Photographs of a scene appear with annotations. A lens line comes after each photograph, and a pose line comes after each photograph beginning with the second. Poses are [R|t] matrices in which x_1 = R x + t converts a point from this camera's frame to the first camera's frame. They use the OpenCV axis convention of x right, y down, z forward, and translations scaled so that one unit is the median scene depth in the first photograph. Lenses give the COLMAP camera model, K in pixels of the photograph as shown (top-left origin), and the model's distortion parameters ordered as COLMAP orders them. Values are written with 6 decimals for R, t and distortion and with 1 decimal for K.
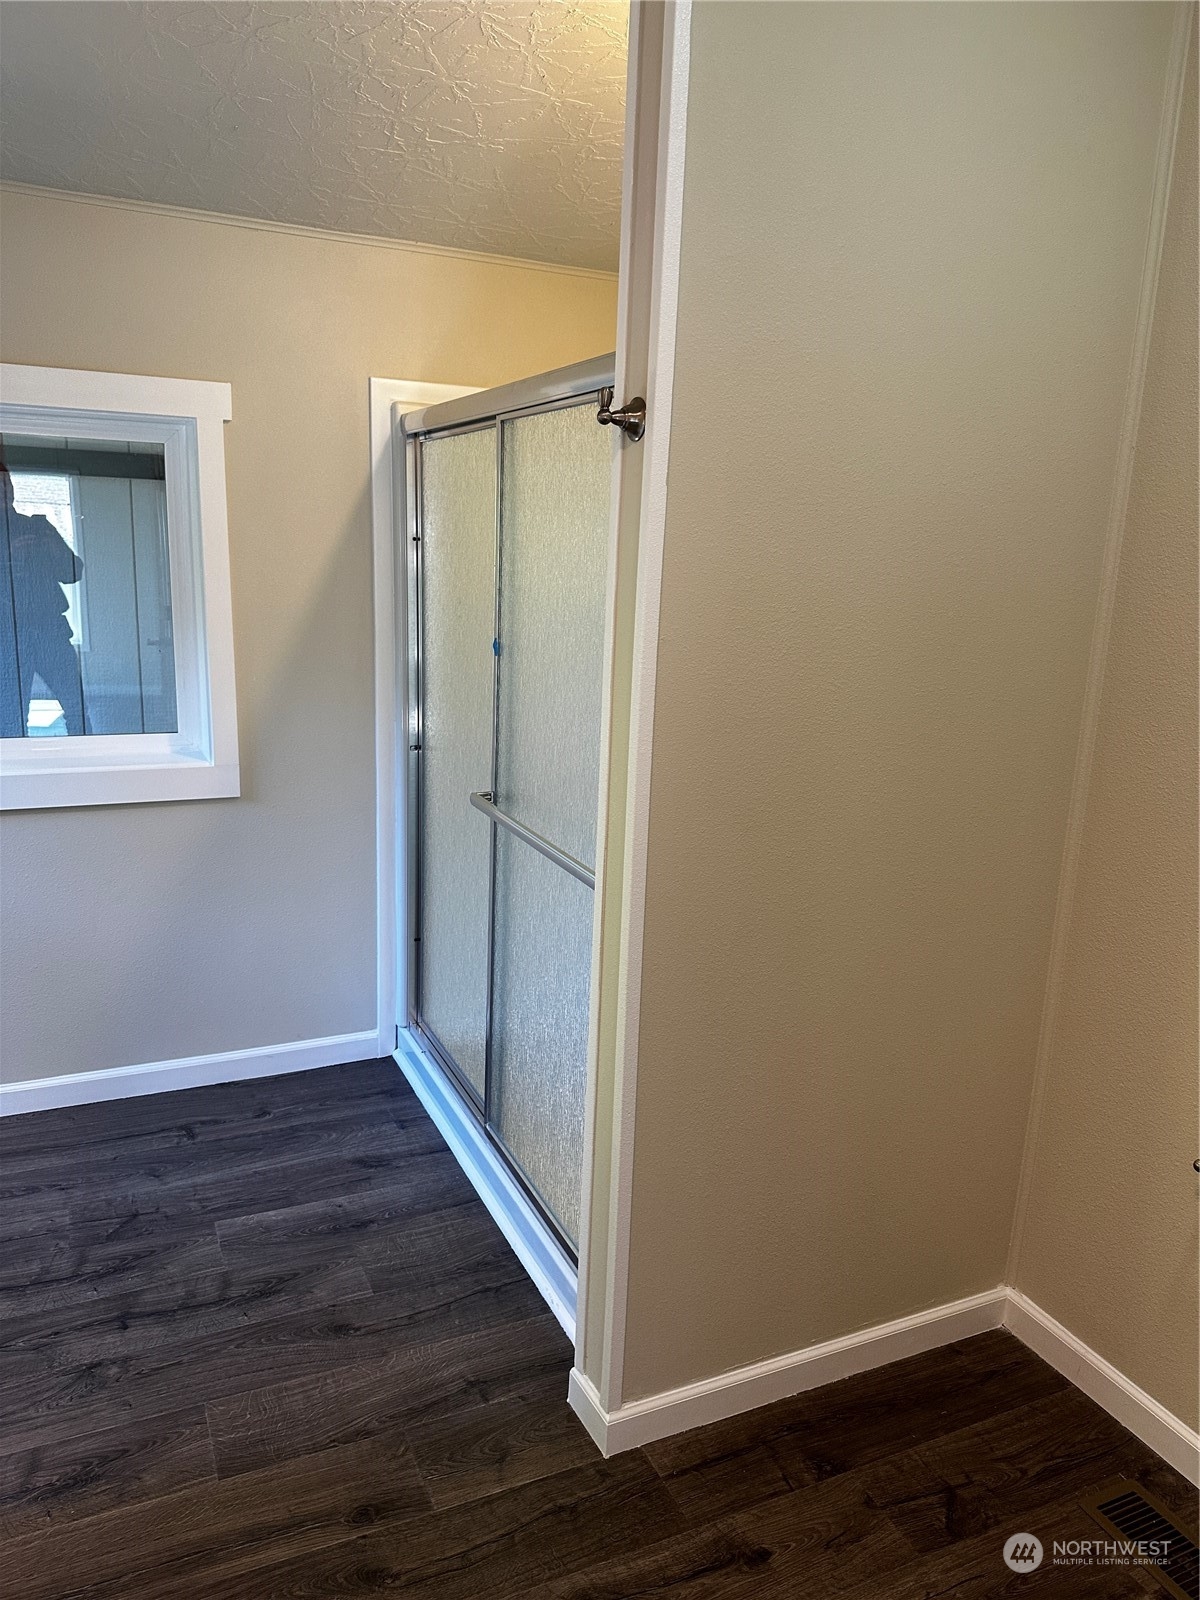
lens RADIAL K [[1145.3, 0, 600.0], [0, 1145.3, 800.0], [0, 0, 1]] dist [-0.008469, 0.001467]
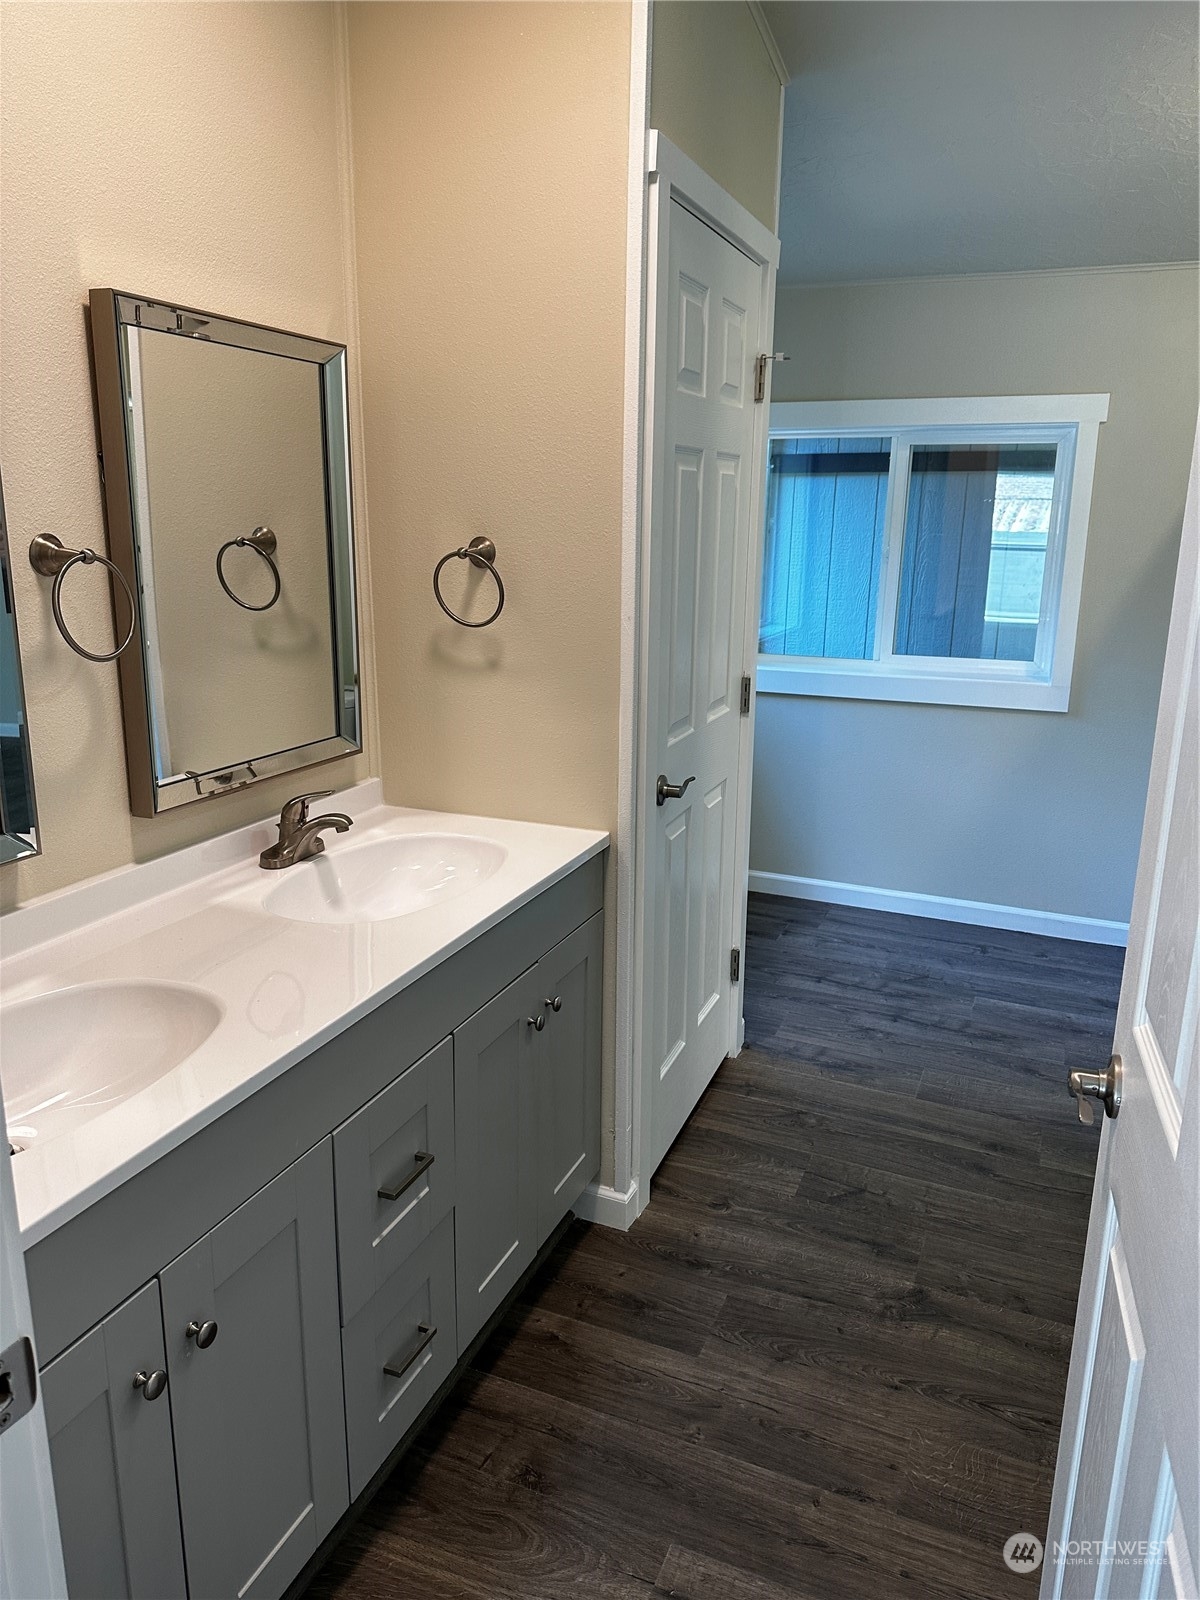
lens RADIAL K [[1112.6, 0, 600.0], [0, 1112.6, 800.0], [0, 0, 1]] dist [0.060051, -0.082346]
pose [[0.672564, 0.154618, -0.723706, 0.341479], [-0.152367, 0.985910, 0.069038, 0.113792], [0.724184, 0.063837, 0.686646, -0.327313]]
